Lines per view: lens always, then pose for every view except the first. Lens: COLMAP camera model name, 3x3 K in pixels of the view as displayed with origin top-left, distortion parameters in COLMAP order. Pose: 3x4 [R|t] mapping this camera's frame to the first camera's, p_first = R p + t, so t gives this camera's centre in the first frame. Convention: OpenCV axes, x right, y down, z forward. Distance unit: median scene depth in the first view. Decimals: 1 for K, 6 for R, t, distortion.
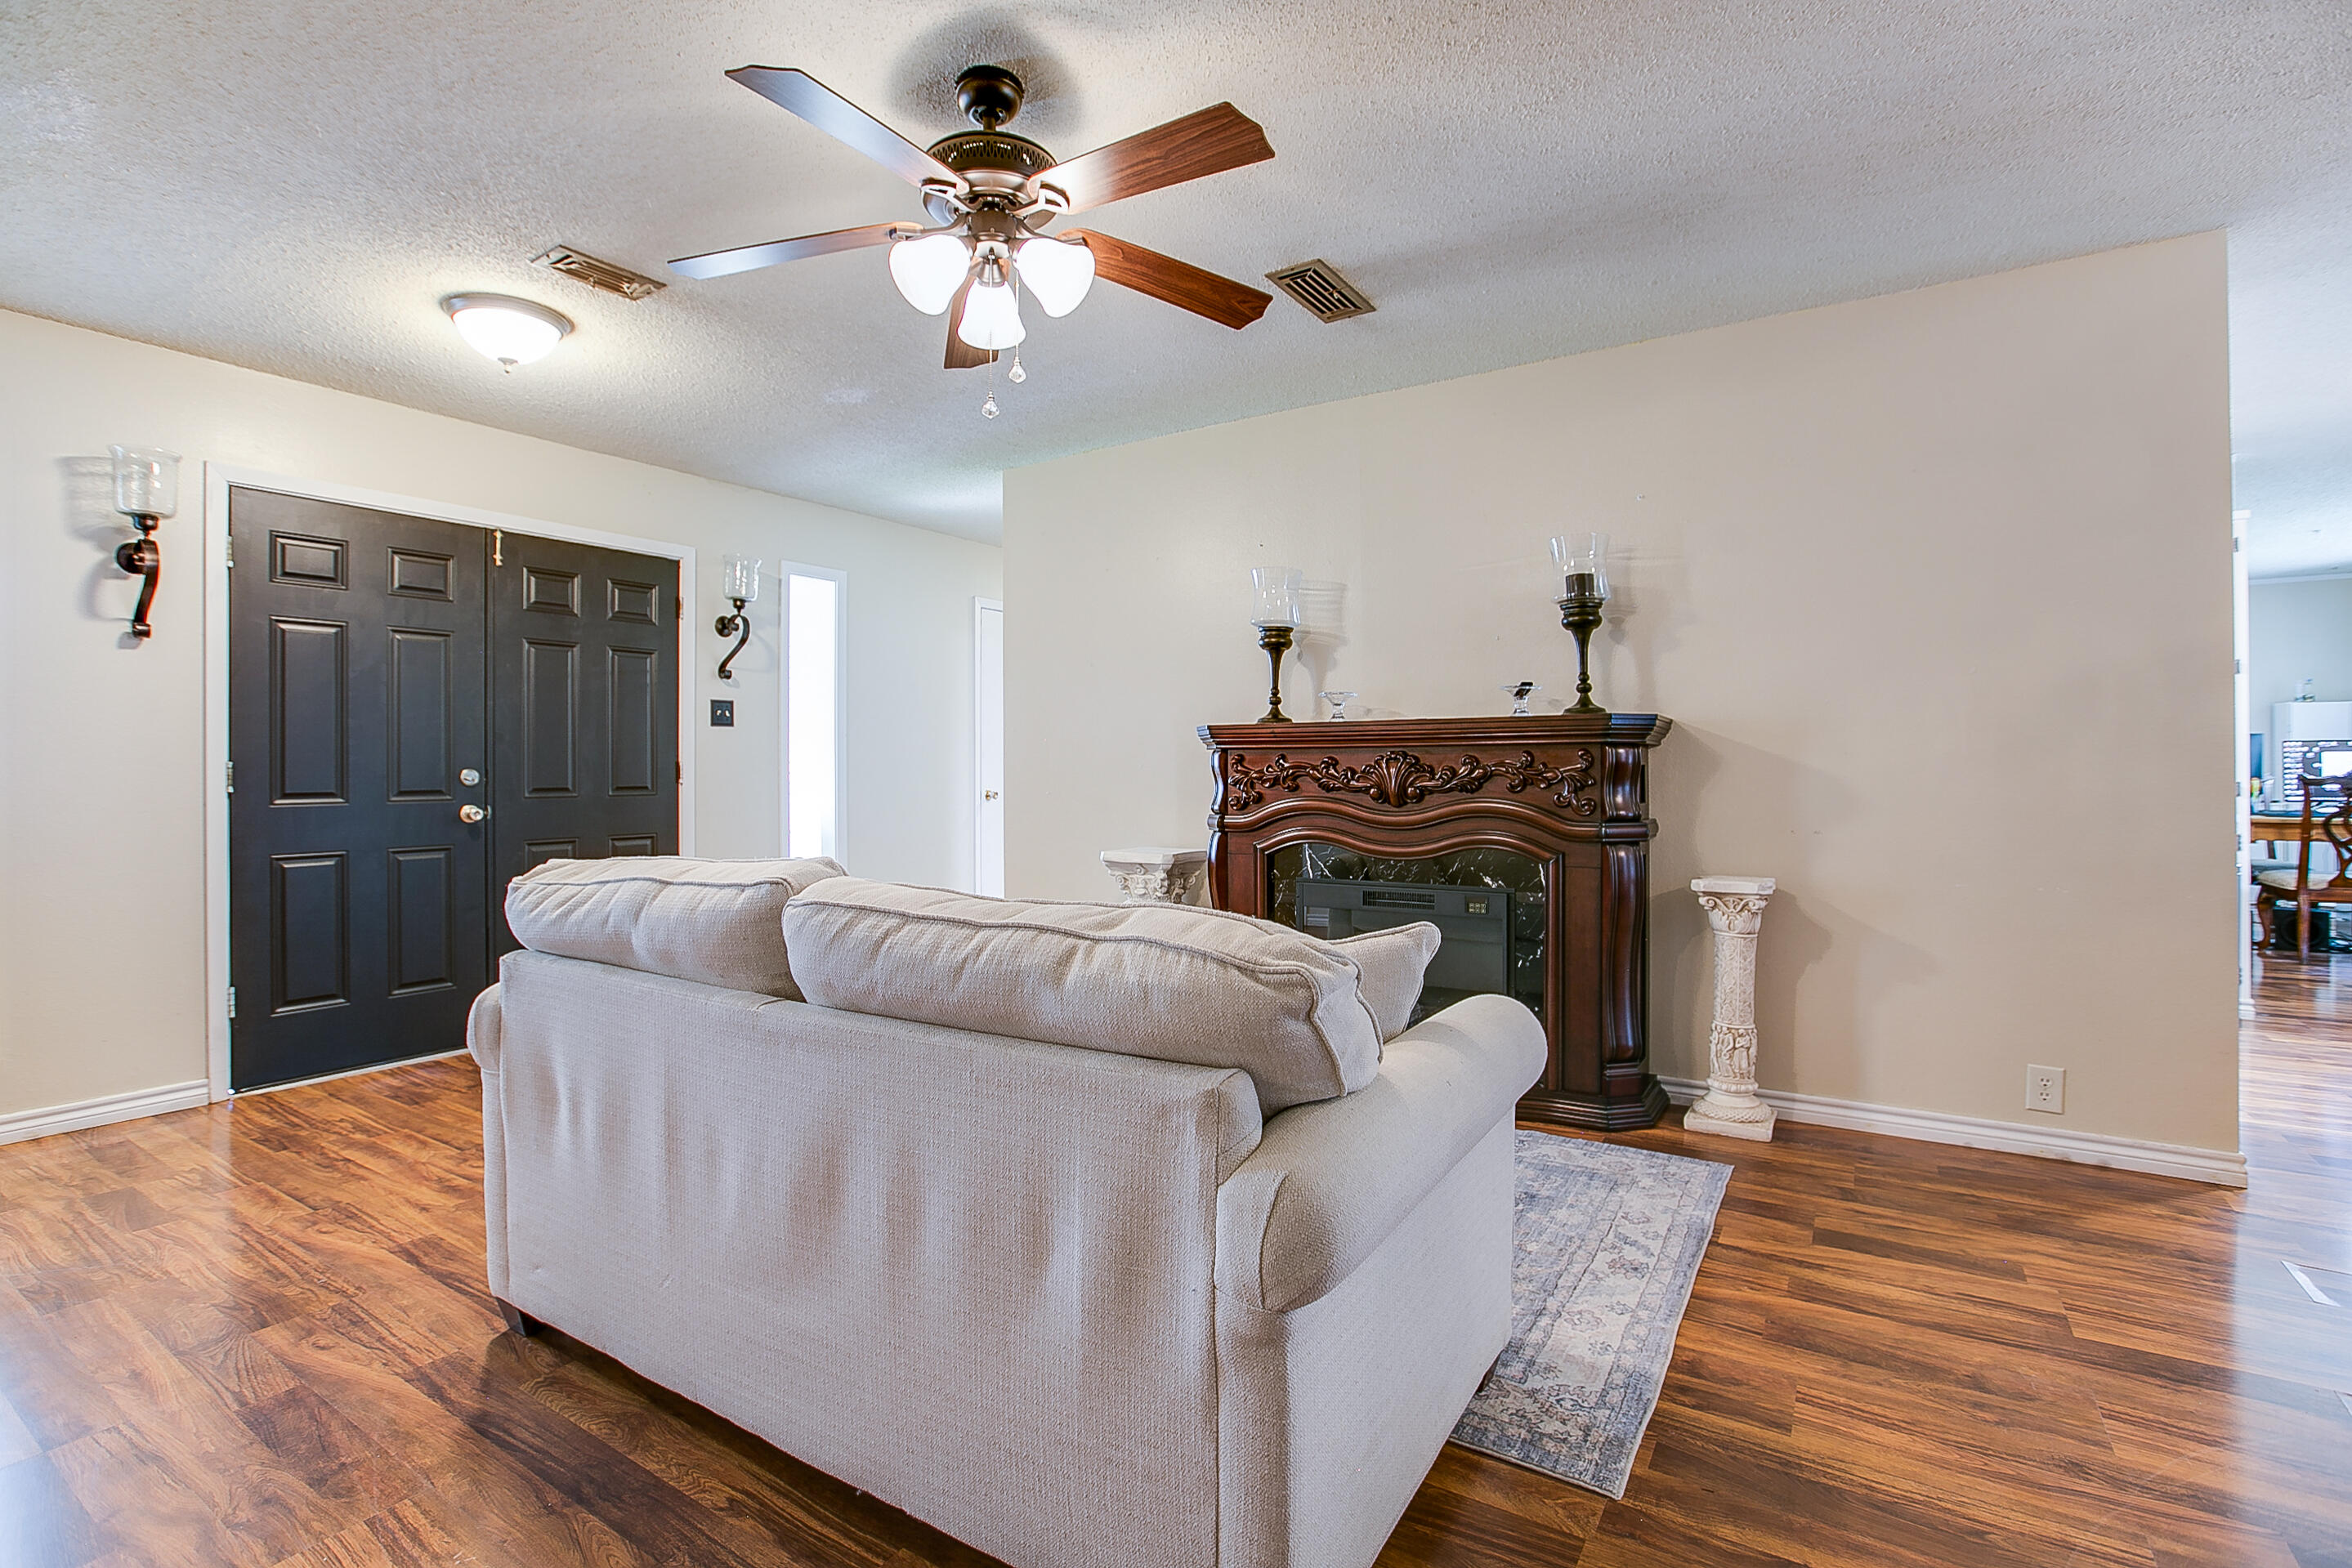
lens RADIAL K [[1081.8, 0, 1180.4], [0, 1081.8, 774.1], [0, 0, 1]] dist [-0.019372, 0.000248]
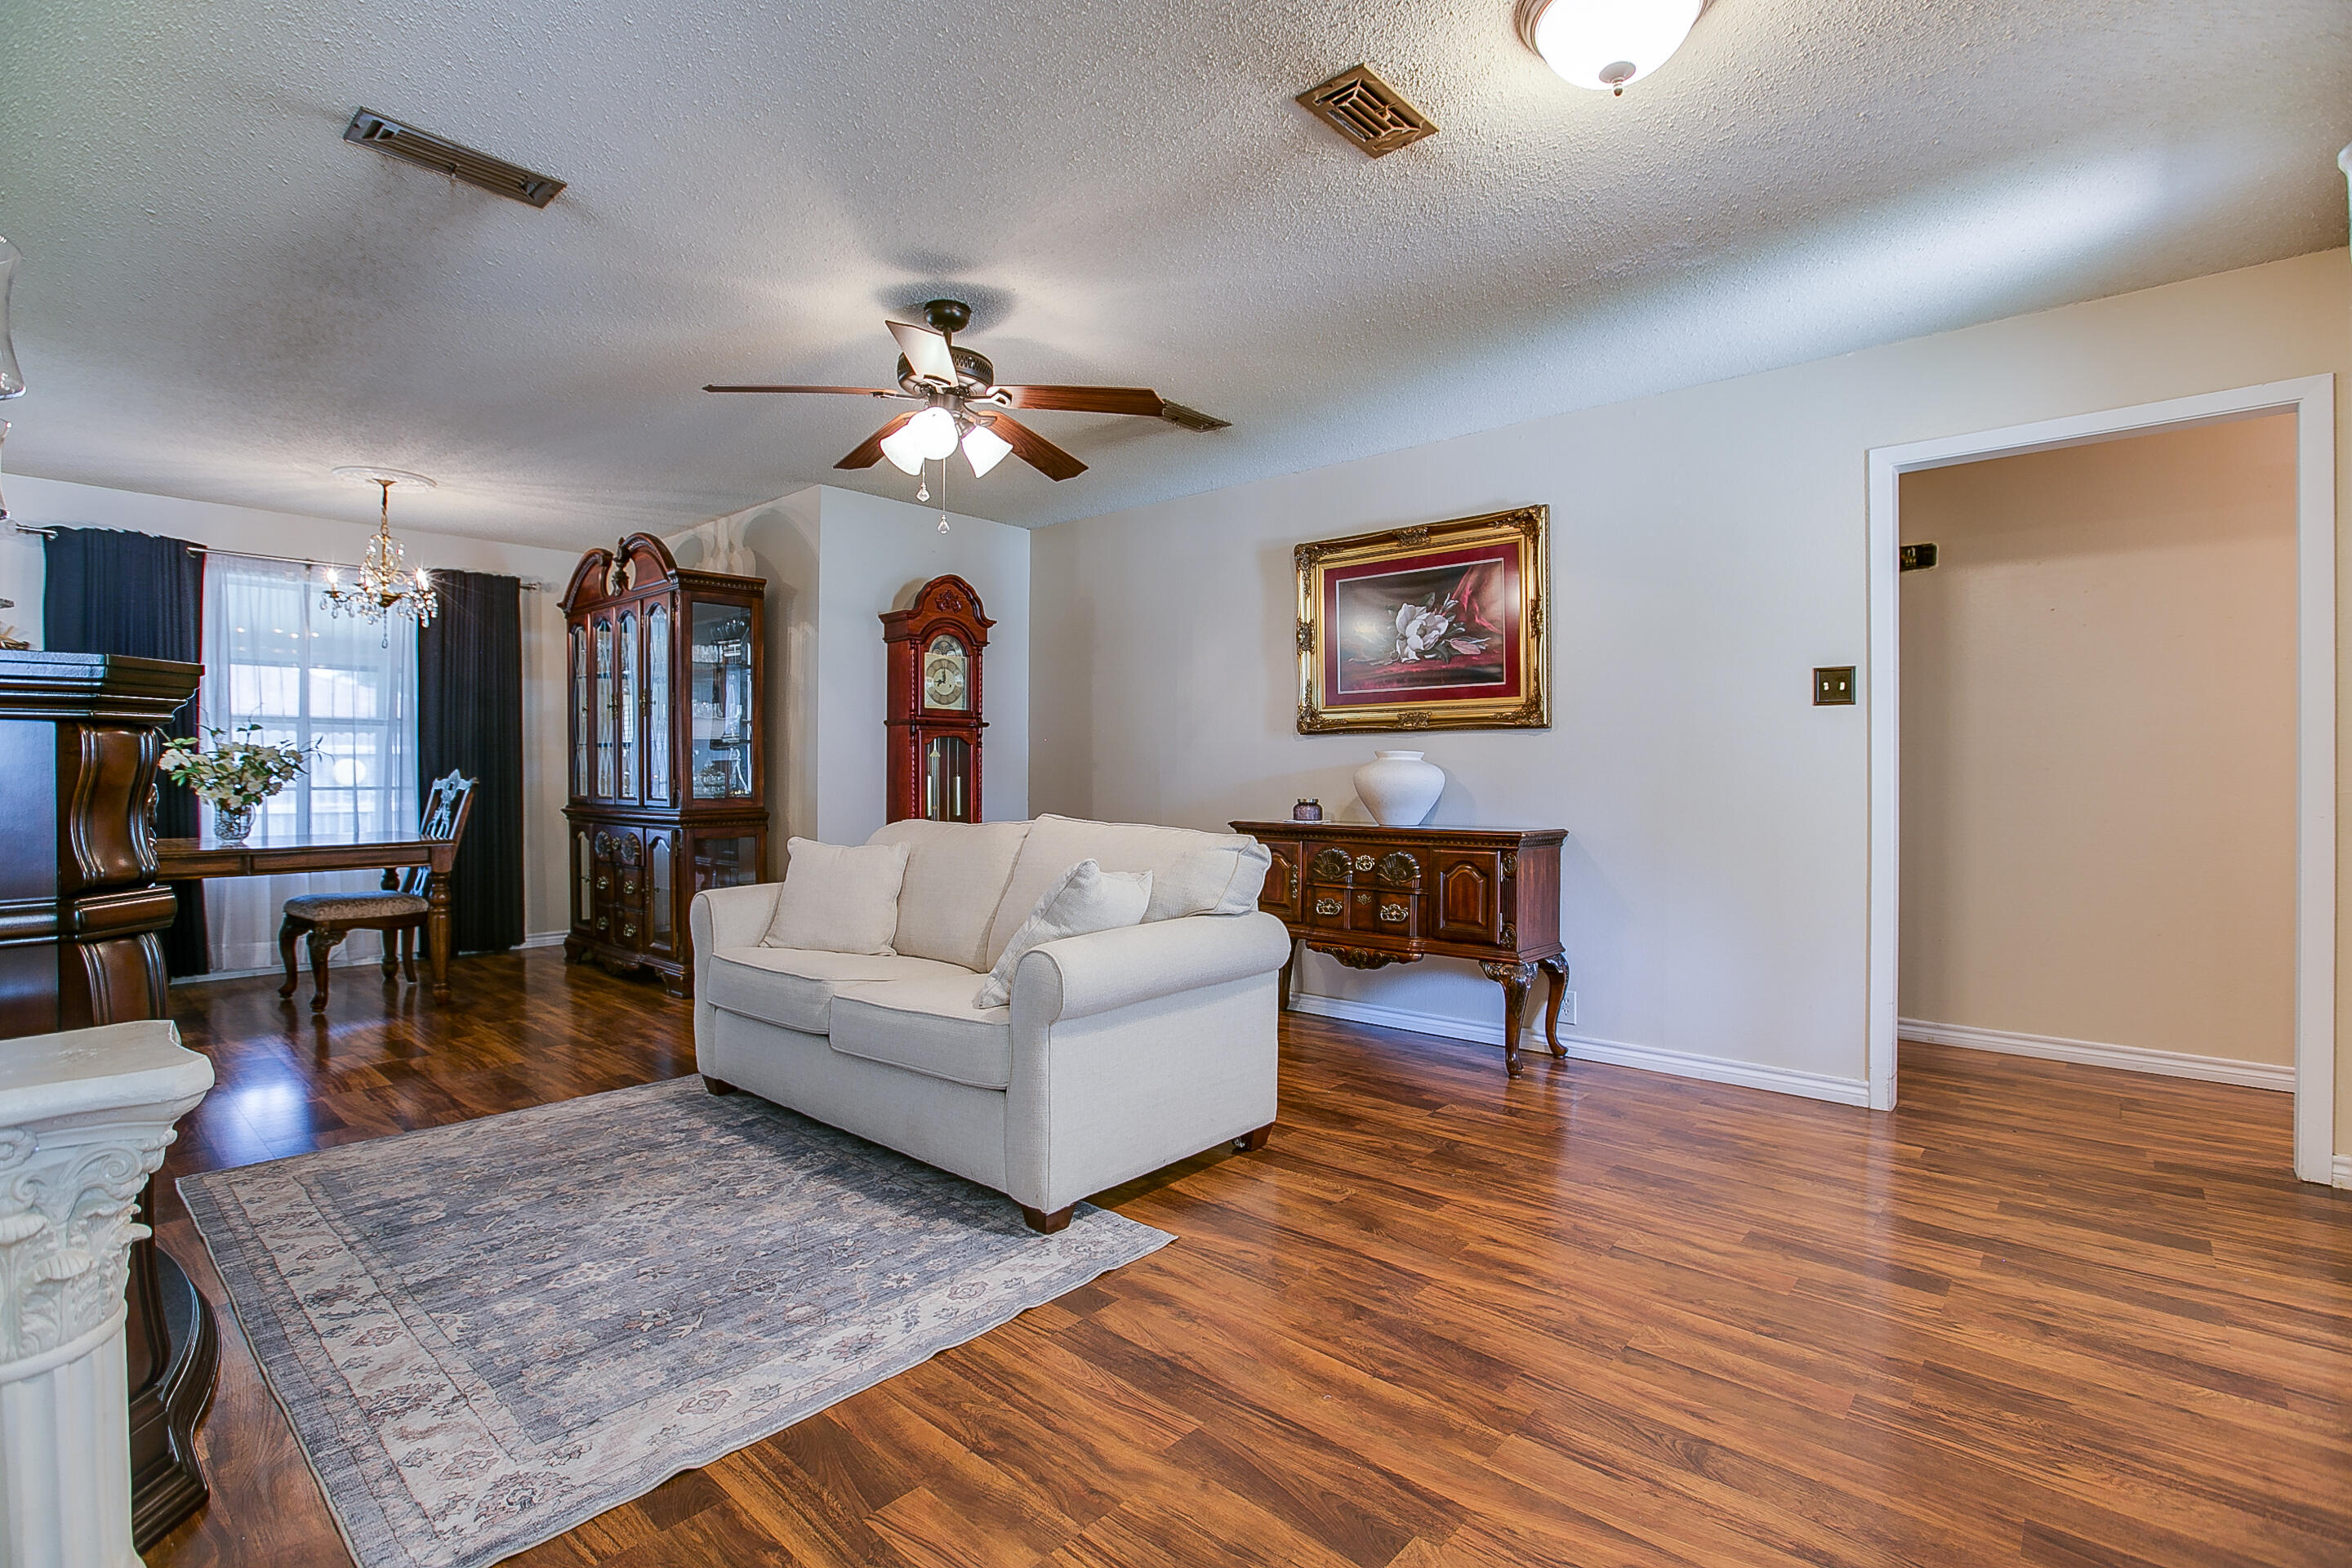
lens RADIAL K [[1082.0, 0, 1174.2], [0, 1082.0, 771.8], [0, 0, 1]] dist [-0.053867, 0.018040]
pose [[-0.988631, 0.002148, 0.150349, -0.547640], [0.002122, 0.999998, -0.000330, -0.002662], [-0.150350, -0.000007, -0.988633, 1.877893]]
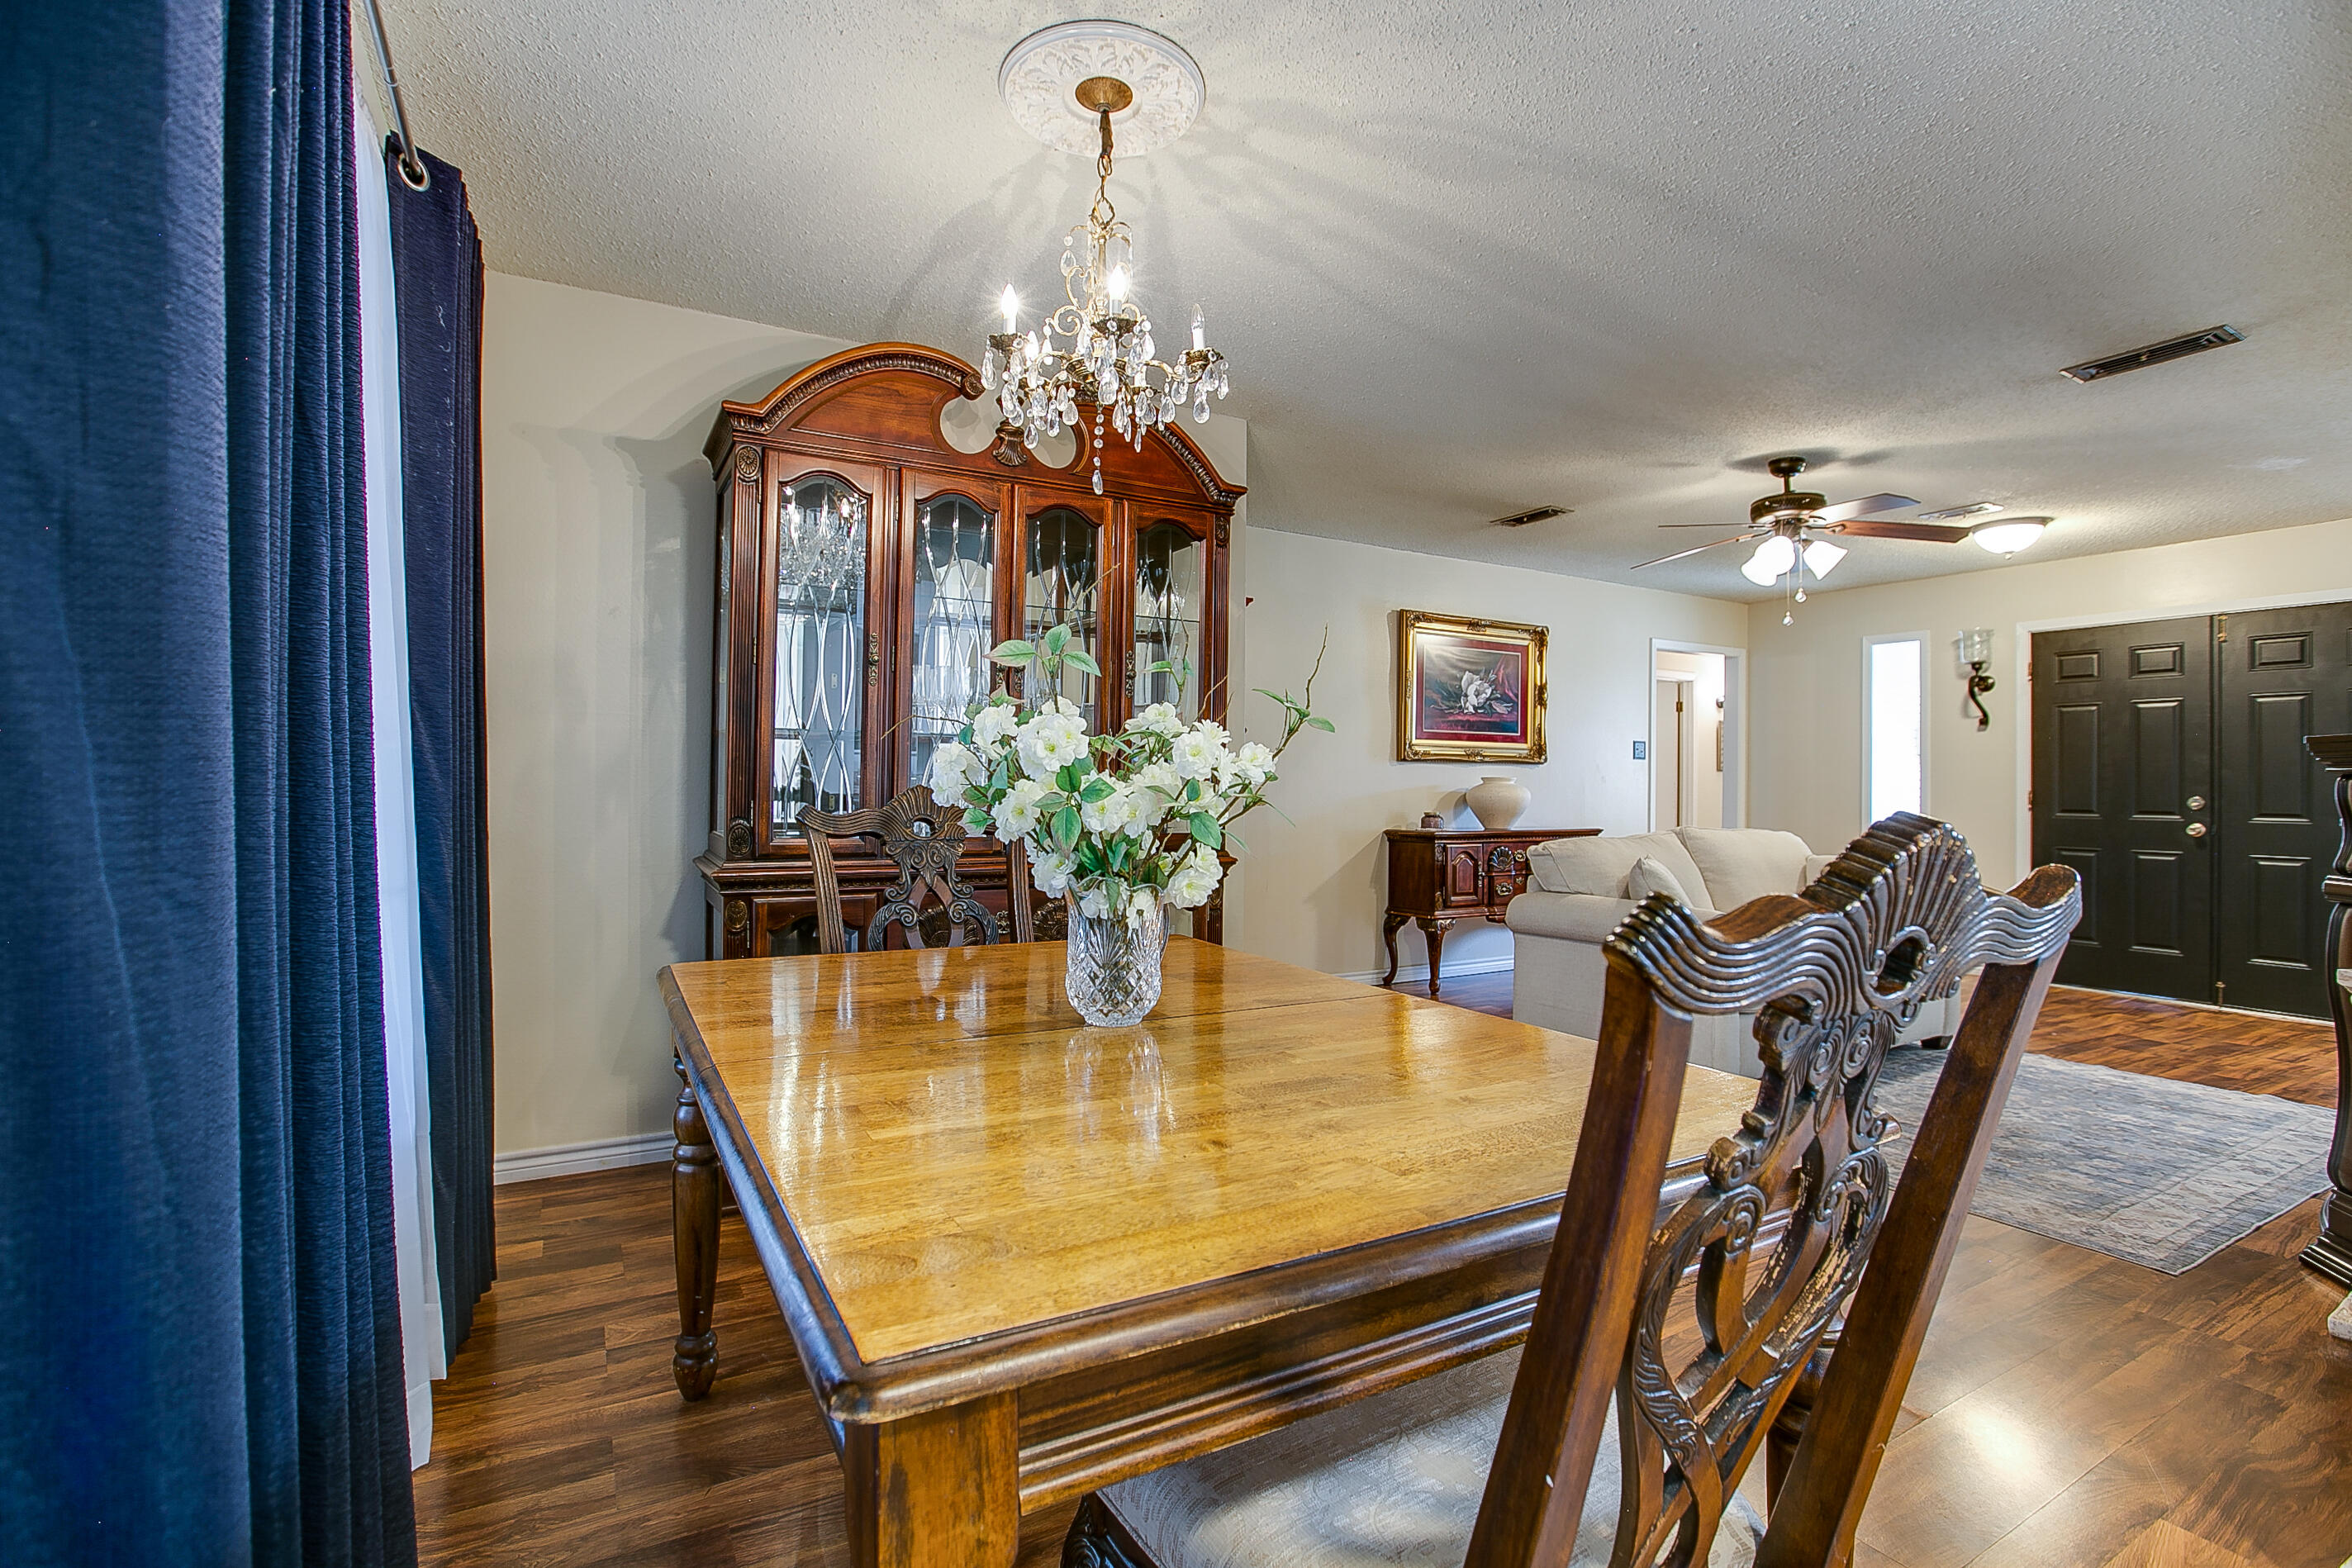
lens RADIAL K [[1076.6, 0, 1212.8], [0, 1076.6, 777.7], [0, 0, 1]] dist [-0.020861, 0.010909]
pose [[-0.444016, -0.008368, -0.895980, 1.680407], [-0.009752, 0.999942, -0.004506, -0.016297], [0.895966, 0.006737, -0.444072, 0.719967]]
